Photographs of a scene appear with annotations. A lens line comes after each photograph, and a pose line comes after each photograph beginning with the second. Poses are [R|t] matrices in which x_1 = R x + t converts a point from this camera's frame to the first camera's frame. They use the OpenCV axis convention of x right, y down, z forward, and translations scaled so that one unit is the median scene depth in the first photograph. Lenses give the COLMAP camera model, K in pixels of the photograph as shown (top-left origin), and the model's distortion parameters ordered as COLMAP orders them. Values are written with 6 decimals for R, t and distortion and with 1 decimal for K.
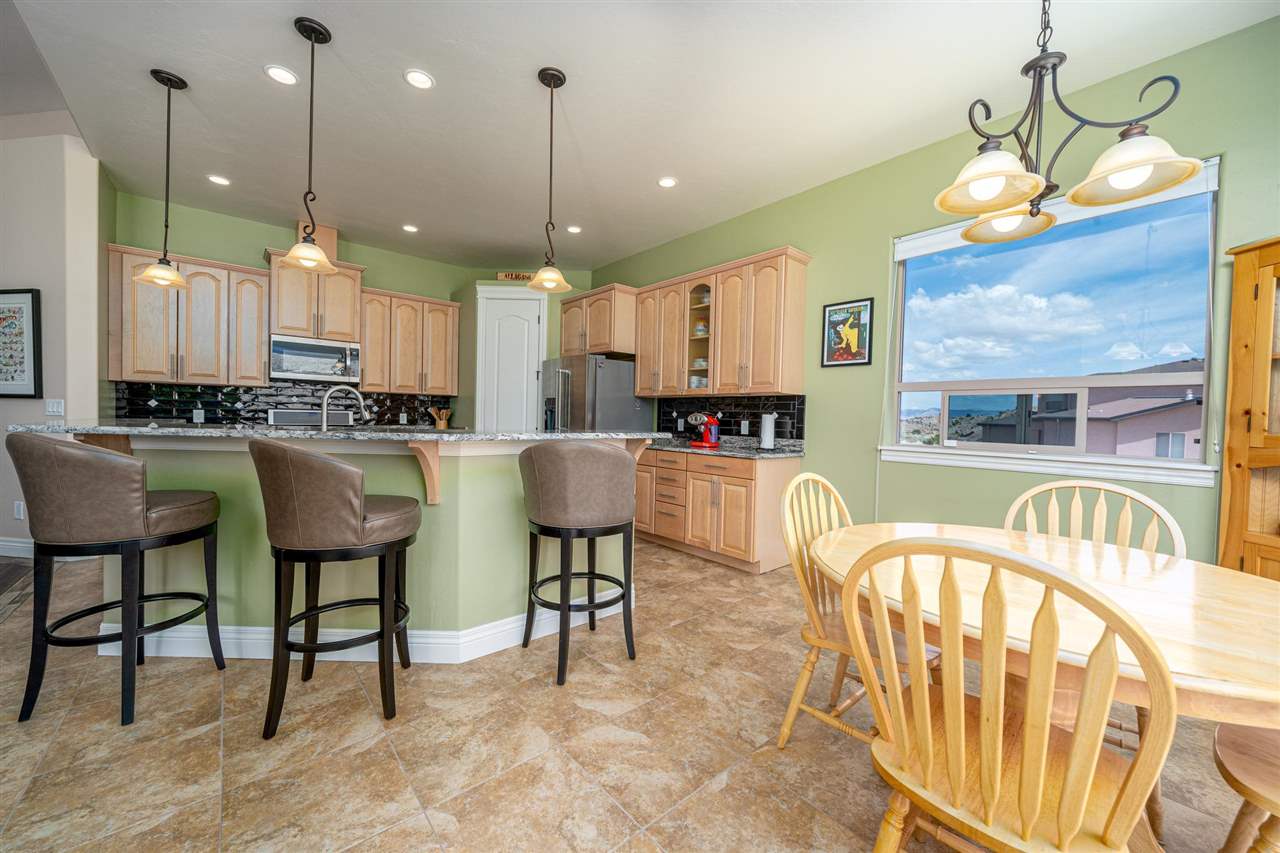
lens RADIAL K [[480.2, 0, 639.3], [0, 480.2, 427.1], [0, 0, 1]] dist [-0.003418, 0.000031]
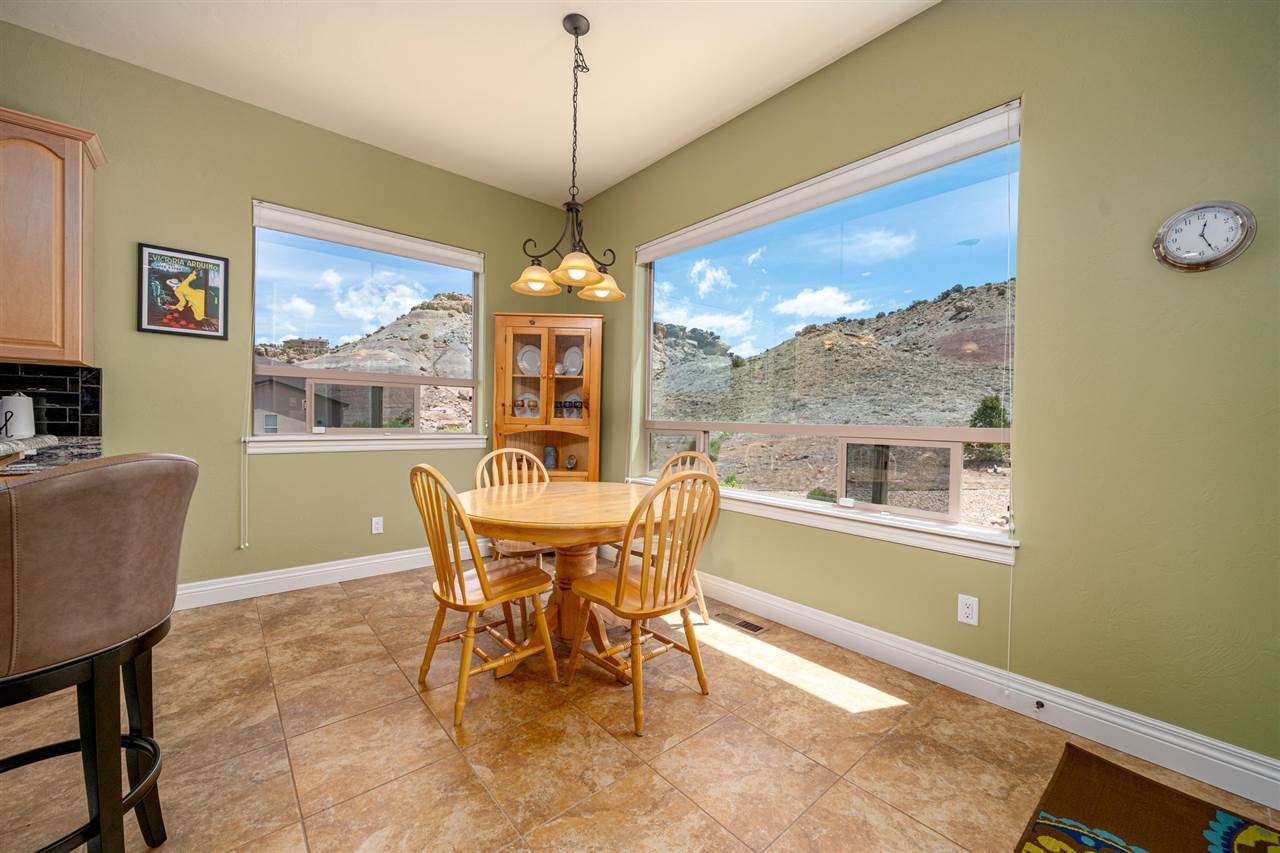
lens RADIAL K [[492.7, 0, 640.0], [0, 492.7, 426.7], [0, 0, 1]] dist [-0.005677, -0.000068]
pose [[-0.004294, -0.038979, 0.999231, -0.351716], [0.003936, 0.999232, 0.038996, -0.010782], [-0.999983, 0.004100, -0.004137, 0.280685]]
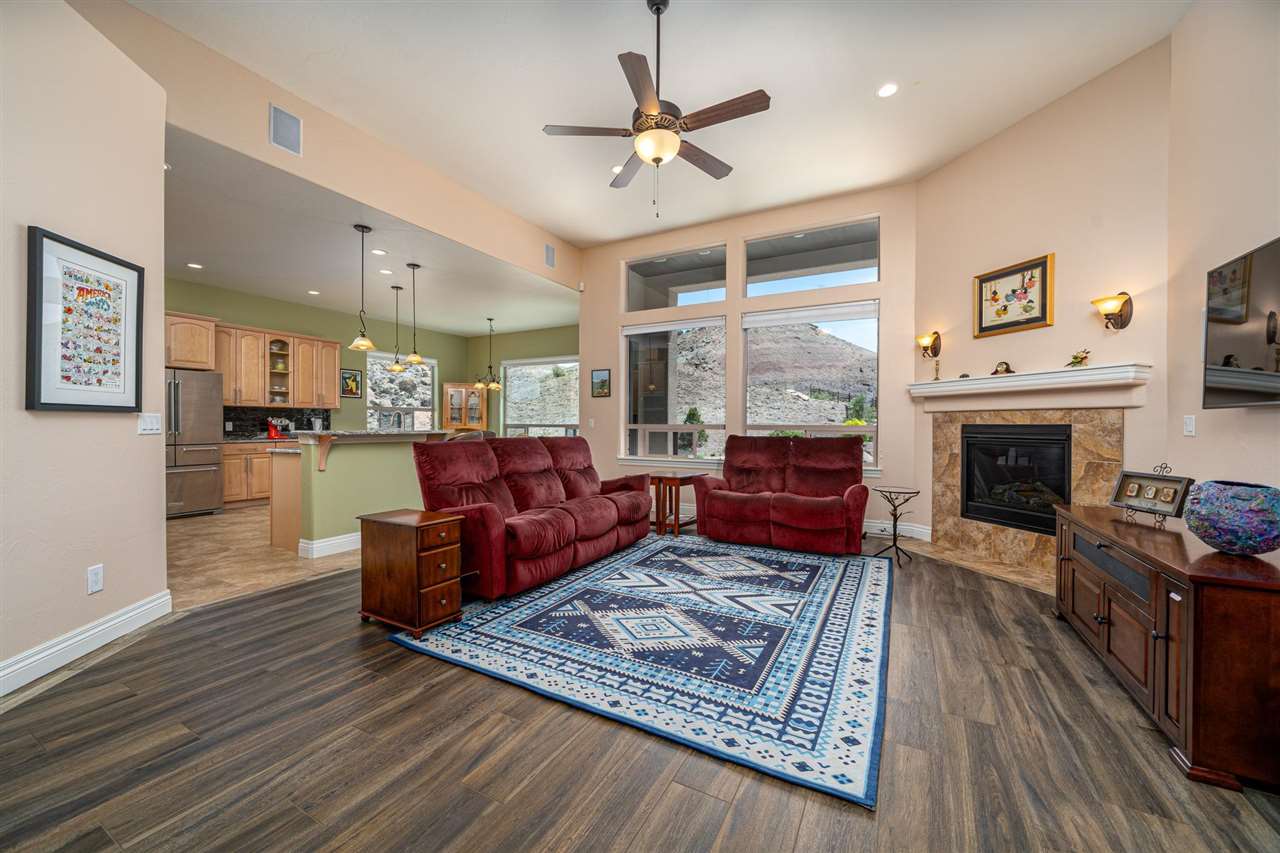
lens RADIAL K [[480.2, 0, 639.3], [0, 480.2, 427.1], [0, 0, 1]] dist [-0.003418, 0.000031]
pose [[-0.353105, -0.030126, 0.935098, -2.178891], [0.008407, 0.999339, 0.035370, -0.055742], [-0.935546, 0.020351, -0.352619, 0.518003]]
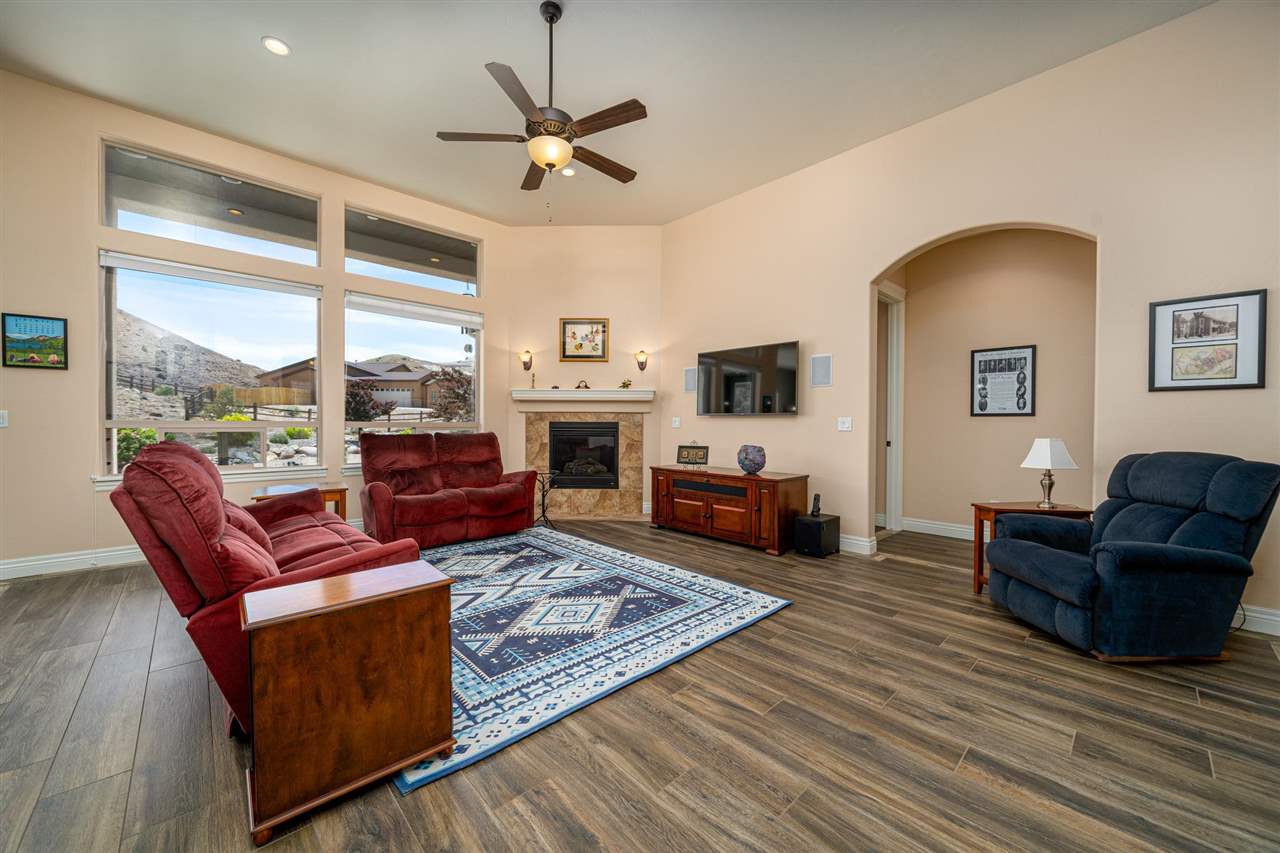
lens RADIAL K [[480.2, 0, 639.3], [0, 480.2, 427.1], [0, 0, 1]] dist [-0.003418, 0.000031]
pose [[-0.998557, -0.027076, -0.046375, -1.565822], [-0.028438, 0.999176, 0.028951, -0.051784], [0.045553, 0.030228, -0.998504, 1.031185]]
